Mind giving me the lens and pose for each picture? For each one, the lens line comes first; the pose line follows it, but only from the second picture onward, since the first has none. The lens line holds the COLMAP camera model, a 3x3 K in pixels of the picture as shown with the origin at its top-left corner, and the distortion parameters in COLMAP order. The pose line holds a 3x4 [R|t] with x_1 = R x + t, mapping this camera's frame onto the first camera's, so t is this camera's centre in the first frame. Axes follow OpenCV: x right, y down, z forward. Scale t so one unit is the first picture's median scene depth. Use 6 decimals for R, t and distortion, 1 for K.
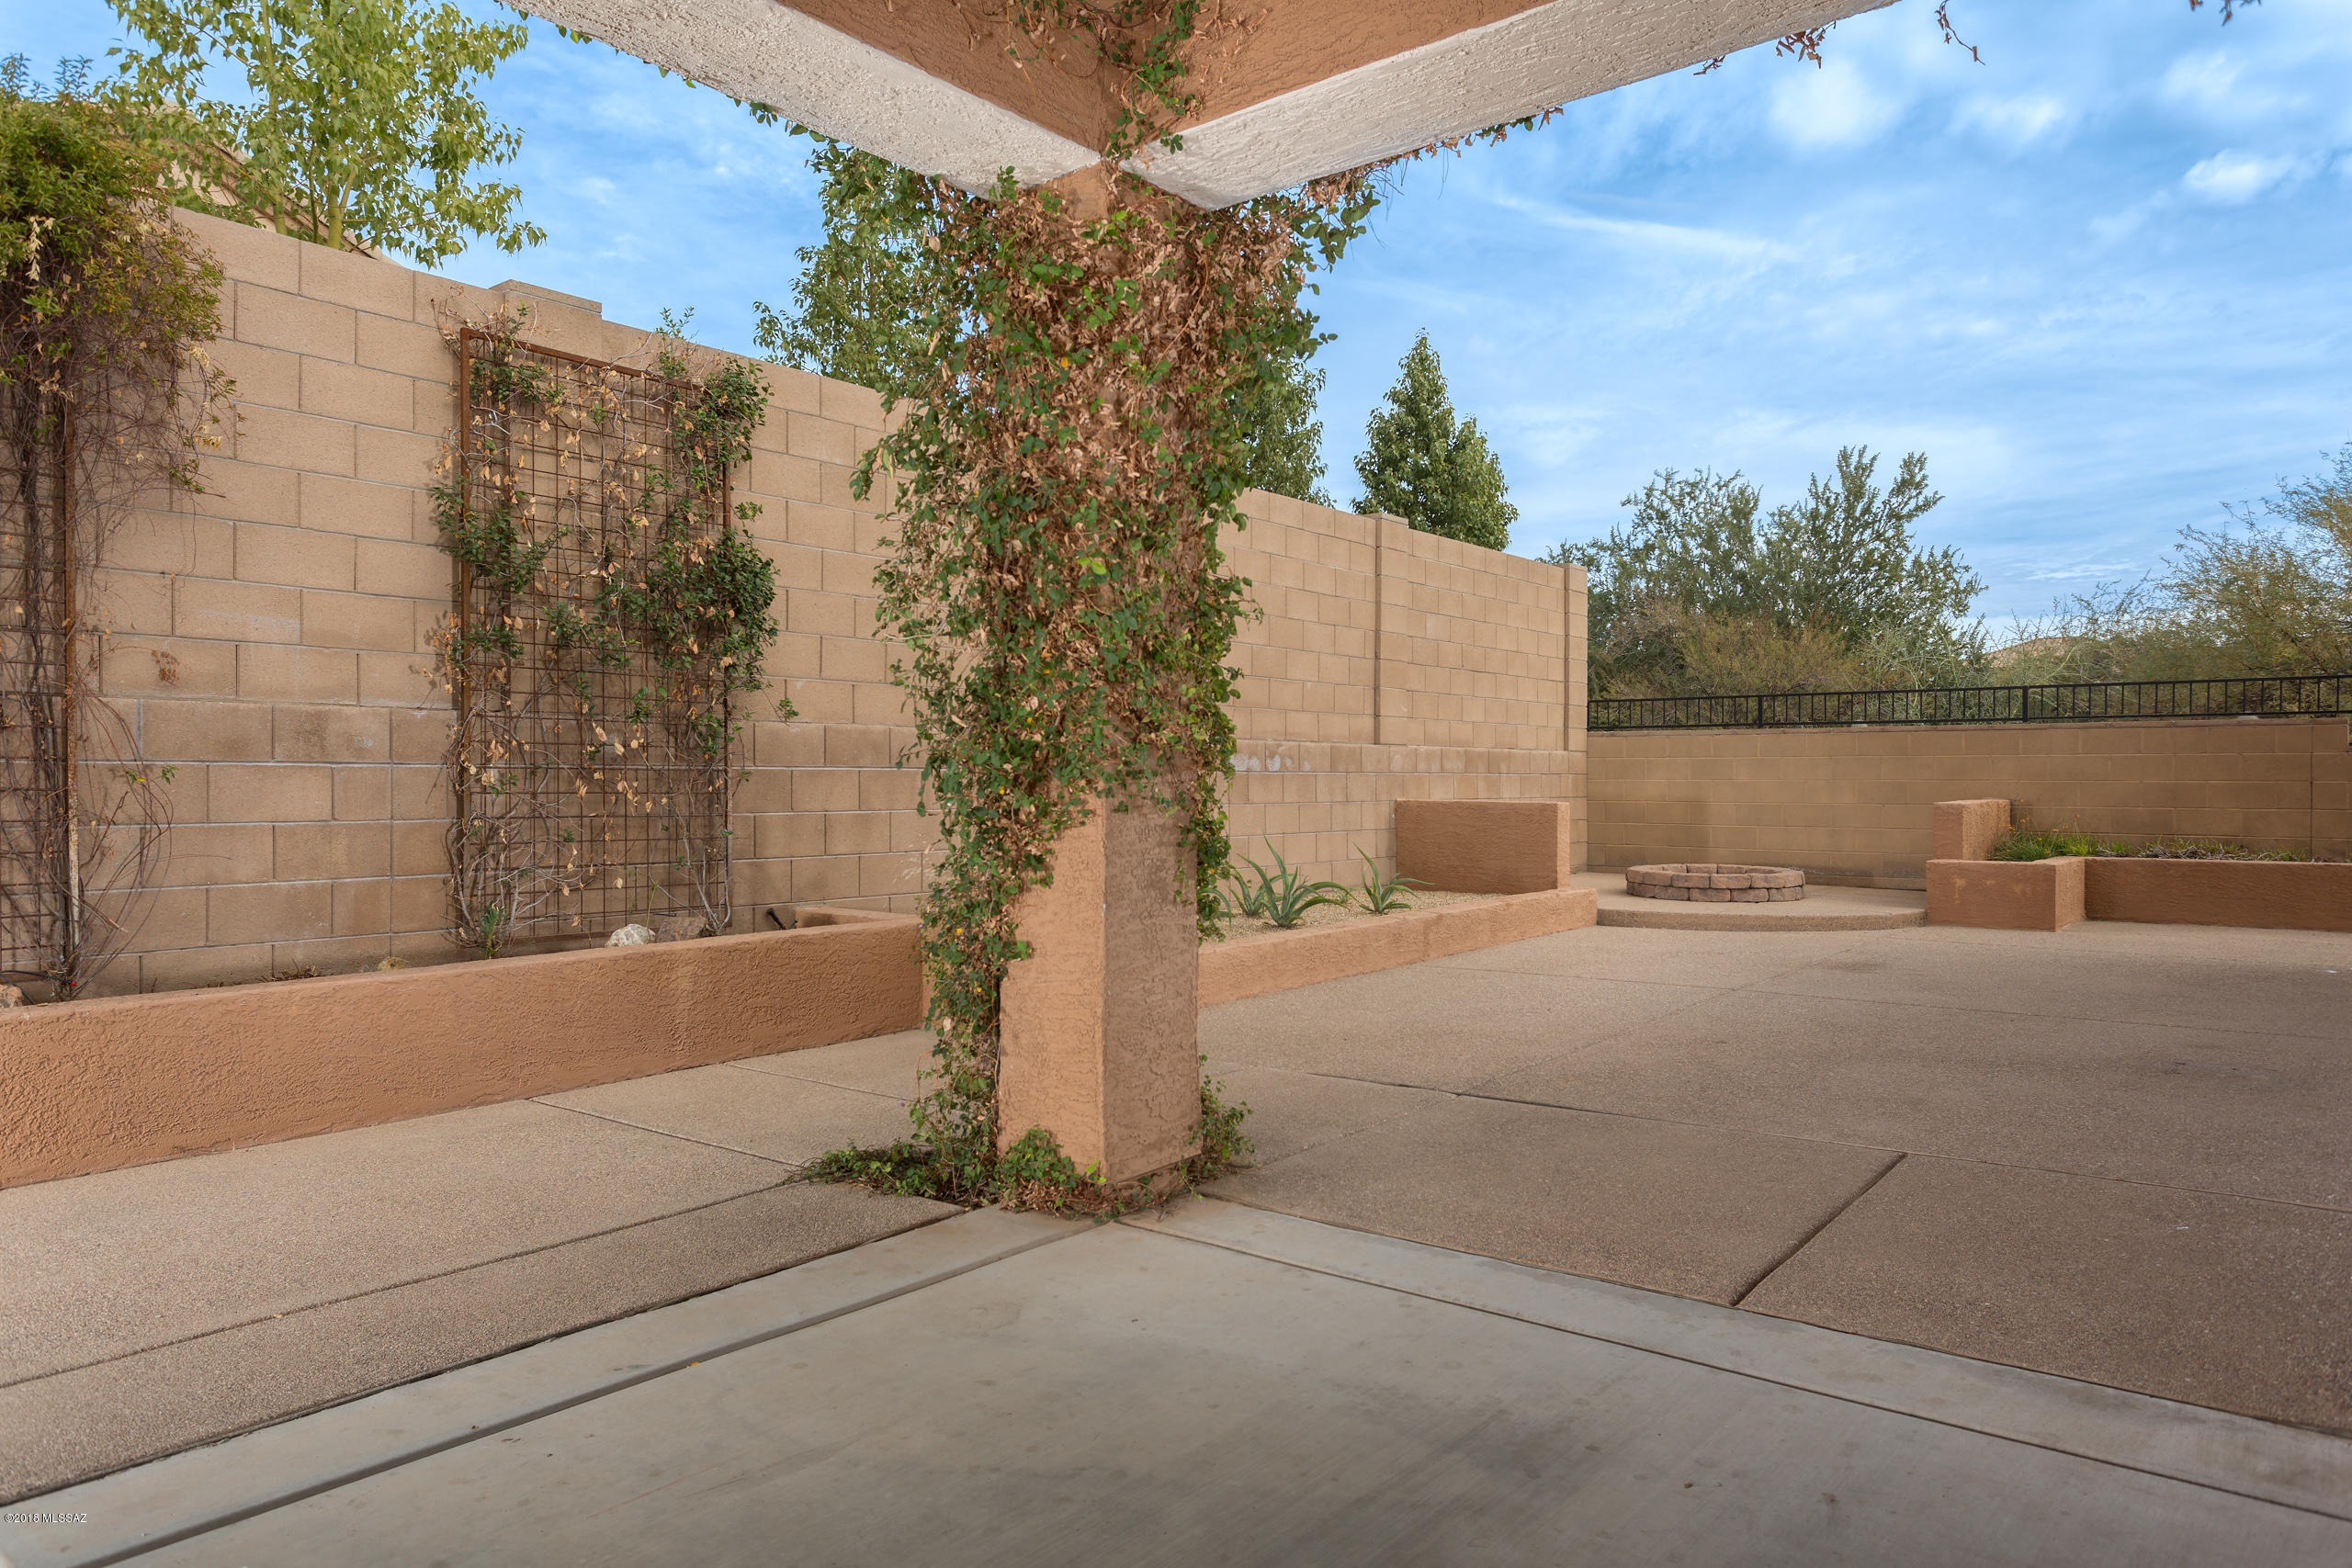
lens RADIAL K [[1487.1, 0, 1178.4], [0, 1487.1, 788.5], [0, 0, 1]] dist [-0.000225, 0.002091]
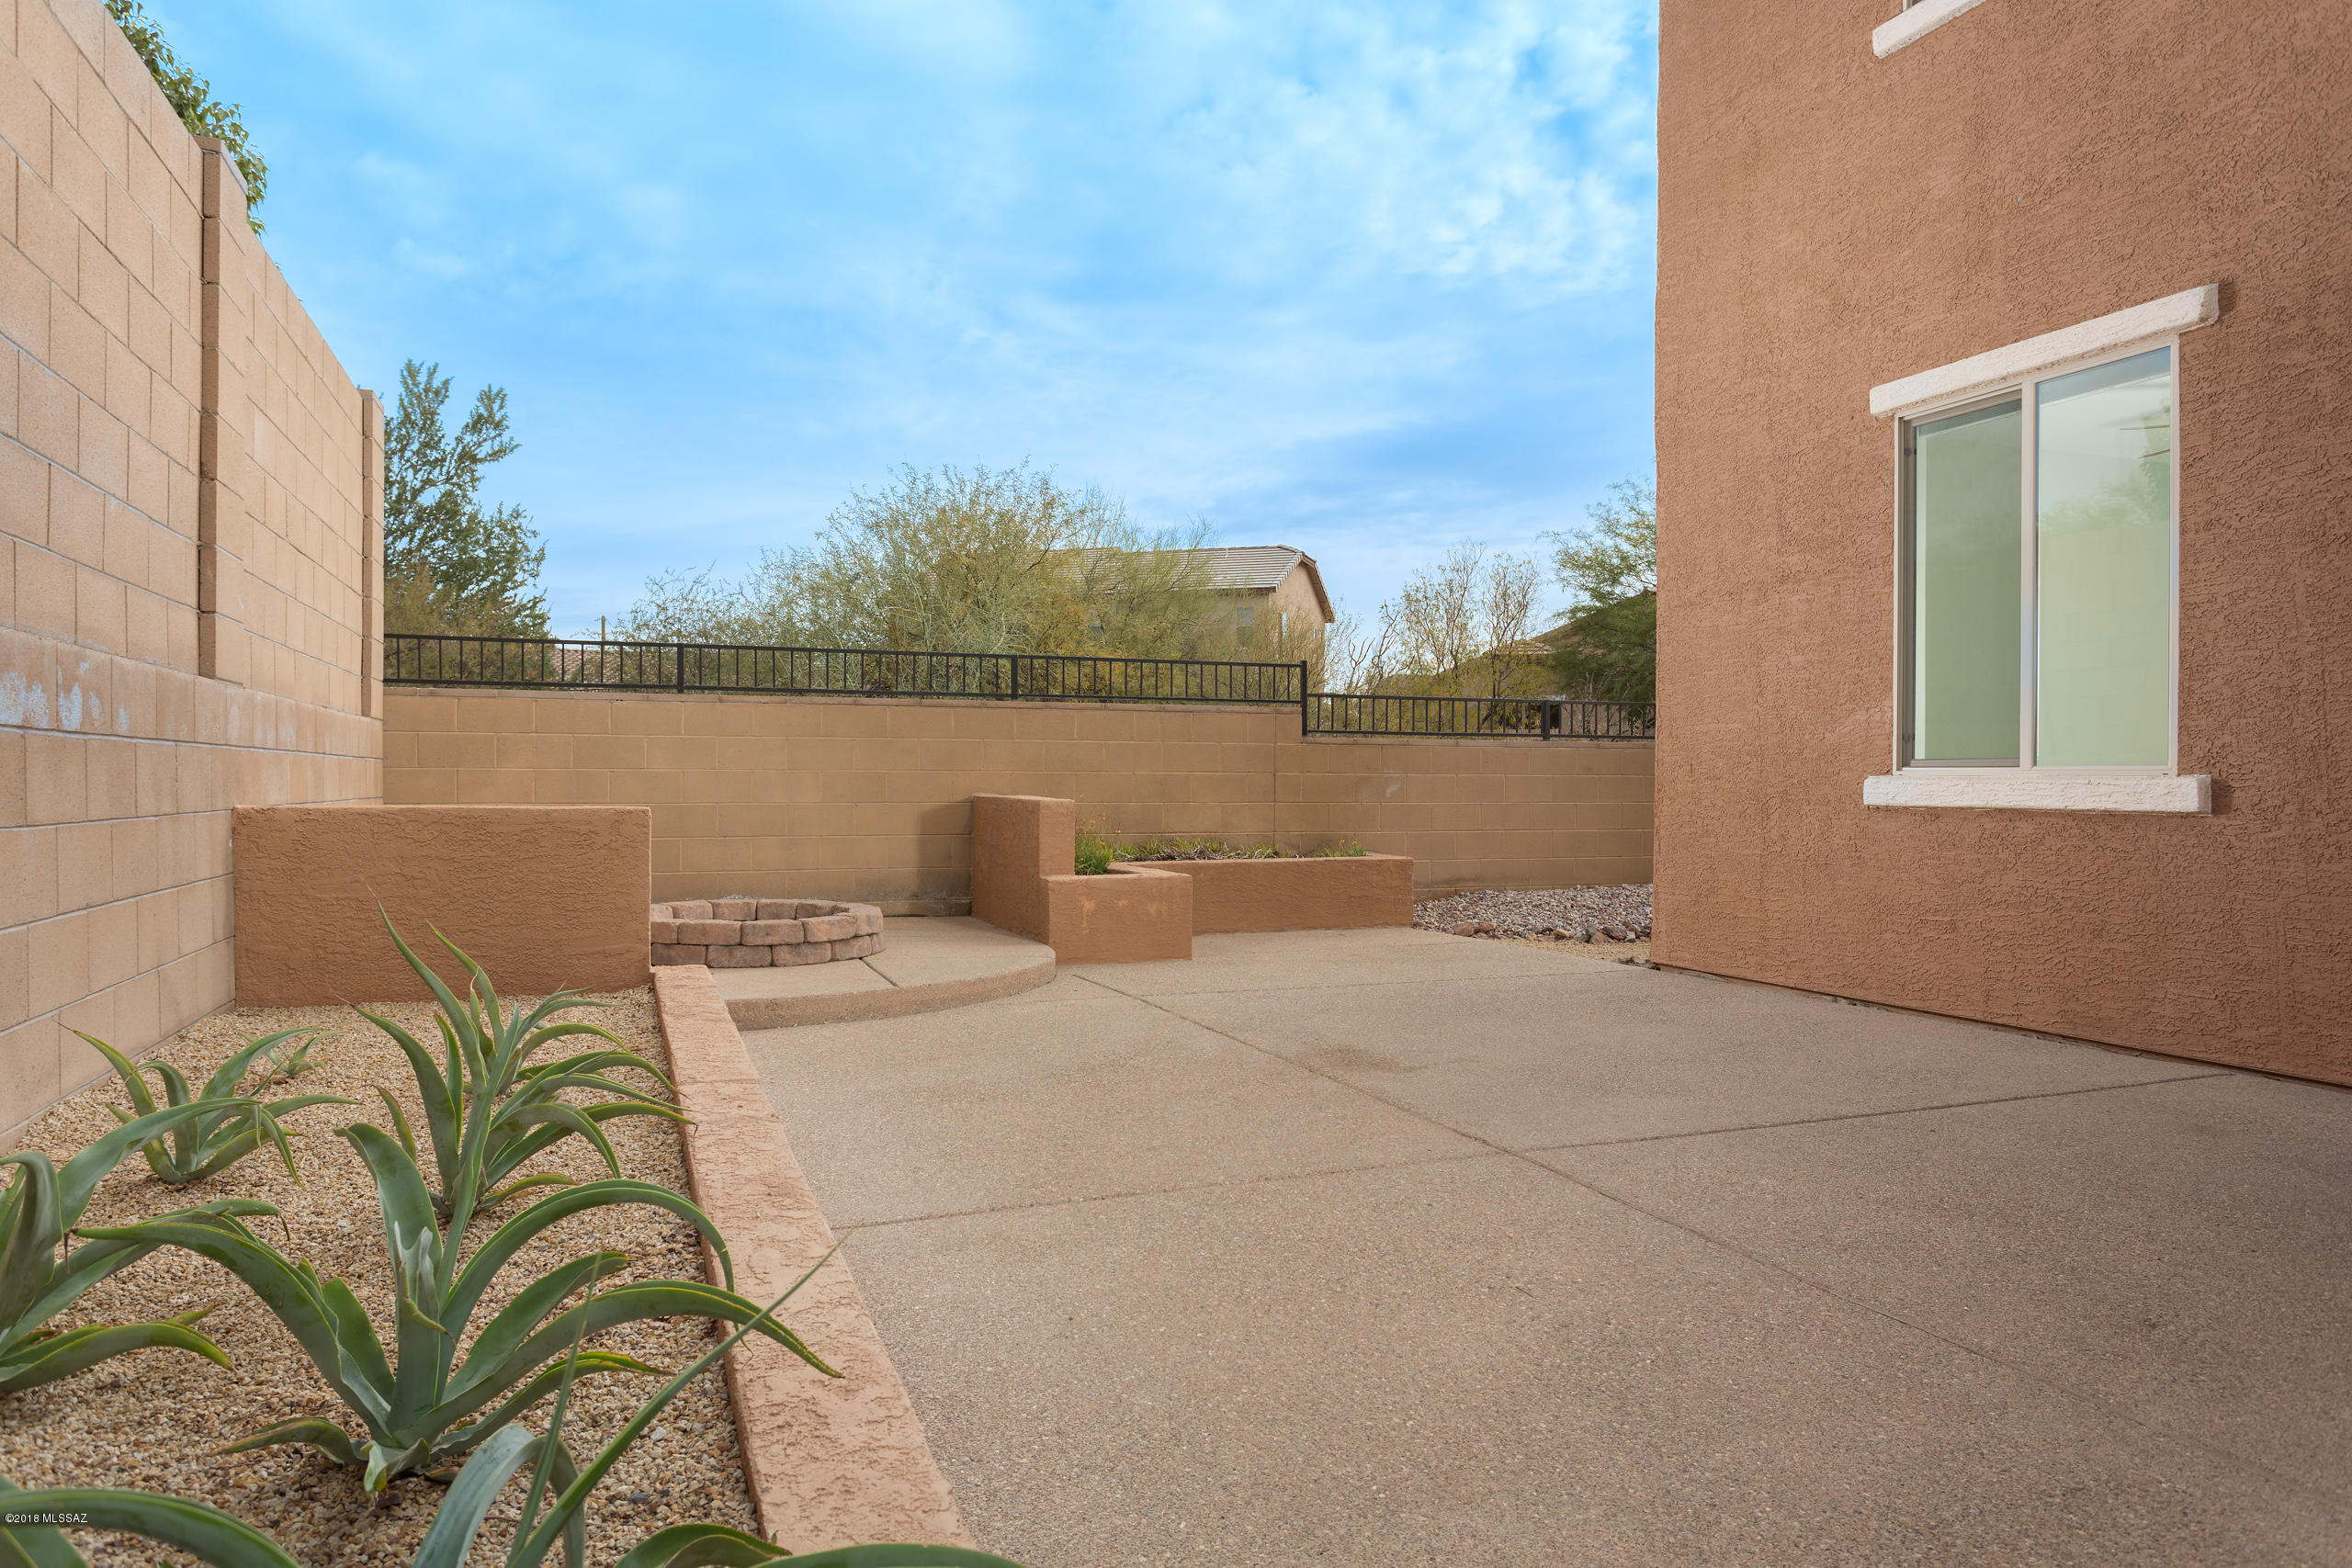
lens RADIAL K [[1487.1, 0, 1175.3], [0, 1487.1, 785.9], [0, 0, 1]] dist [-0.000225, 0.002091]
pose [[0.500116, -0.003228, 0.865952, -0.096024], [0.003039, 0.999993, 0.001973, 0.001228], [-0.865953, 0.001645, 0.500123, 0.541026]]
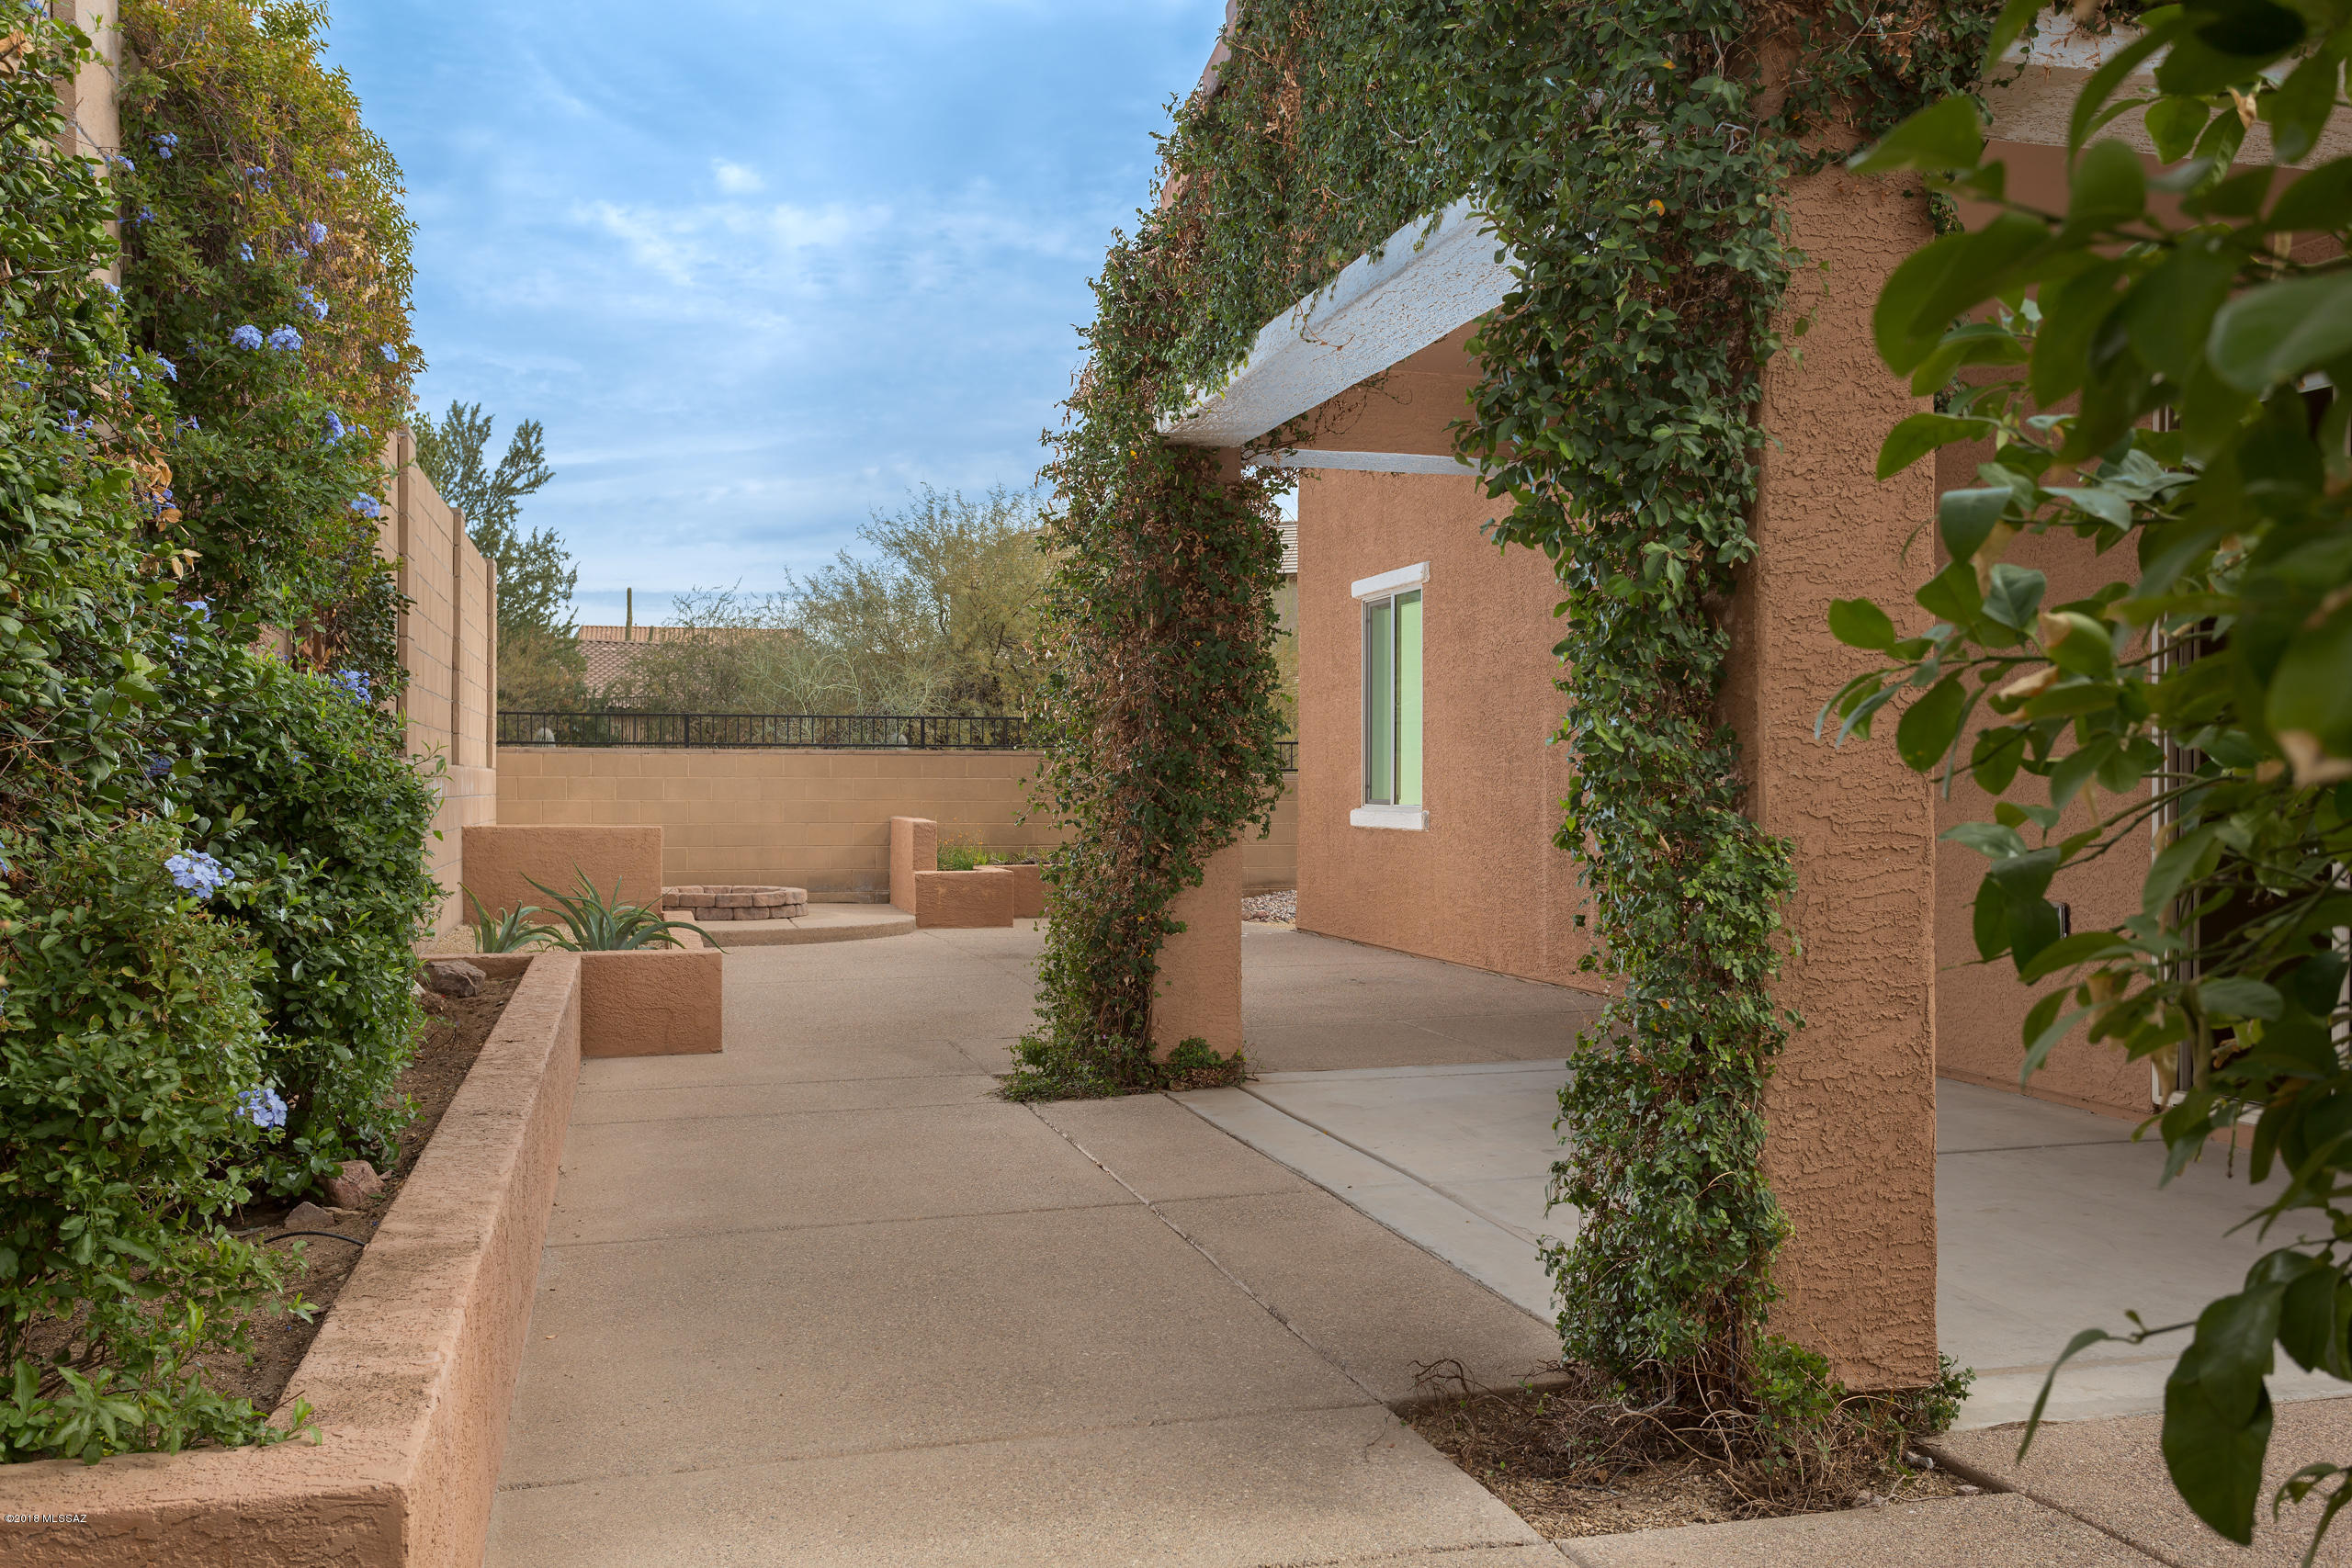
lens RADIAL K [[2102.9, 0, 1182.4], [0, 2102.9, 782.6], [0, 0, 1]] dist [0.036676, -0.011286]
pose [[0.592201, 0.001440, 0.805789, -0.629213], [0.003060, 0.999987, -0.004036, -0.012332], [-0.805785, 0.004855, 0.592189, -0.109710]]
